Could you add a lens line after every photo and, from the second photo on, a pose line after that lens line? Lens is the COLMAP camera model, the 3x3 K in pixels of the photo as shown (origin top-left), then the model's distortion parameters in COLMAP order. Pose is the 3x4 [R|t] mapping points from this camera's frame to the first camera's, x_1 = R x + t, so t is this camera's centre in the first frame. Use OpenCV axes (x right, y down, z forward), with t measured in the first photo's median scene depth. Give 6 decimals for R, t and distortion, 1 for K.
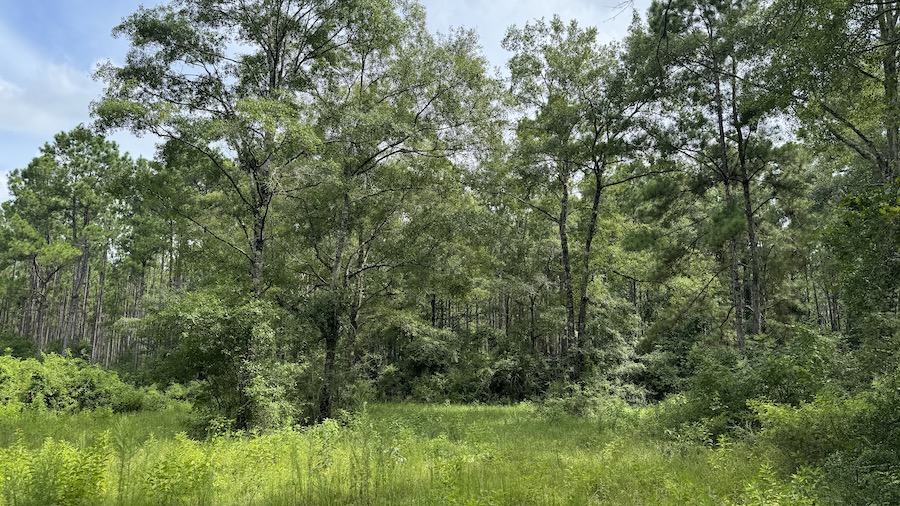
lens RADIAL K [[623.3, 0, 446.0], [0, 623.3, 255.1], [0, 0, 1]] dist [0.130216, -0.166061]
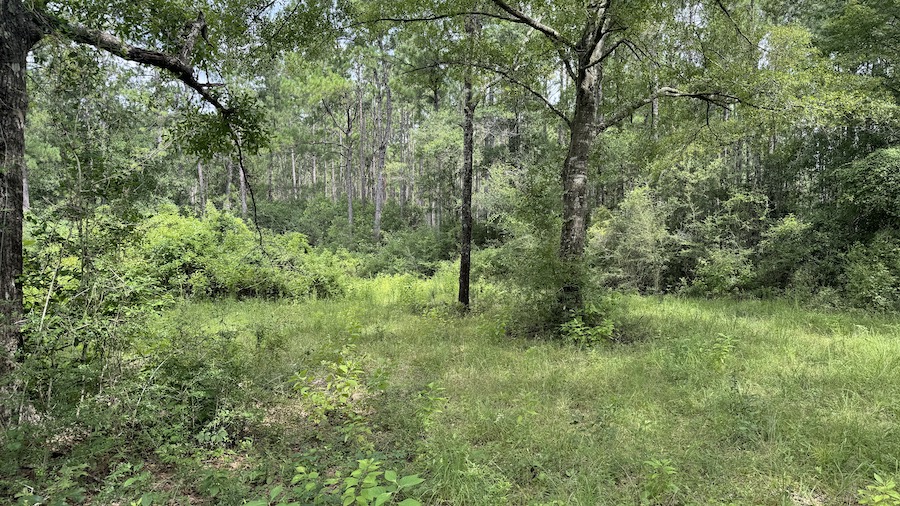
lens RADIAL K [[636.1, 0, 450.0], [0, 636.1, 253.0], [0, 0, 1]] dist [0.058869, -0.070441]
pose [[0.754258, 0.005339, -0.656556, 0.056158], [0.129177, 0.979216, 0.156363, 0.200958], [0.643745, -0.202750, 0.737892, 1.027344]]
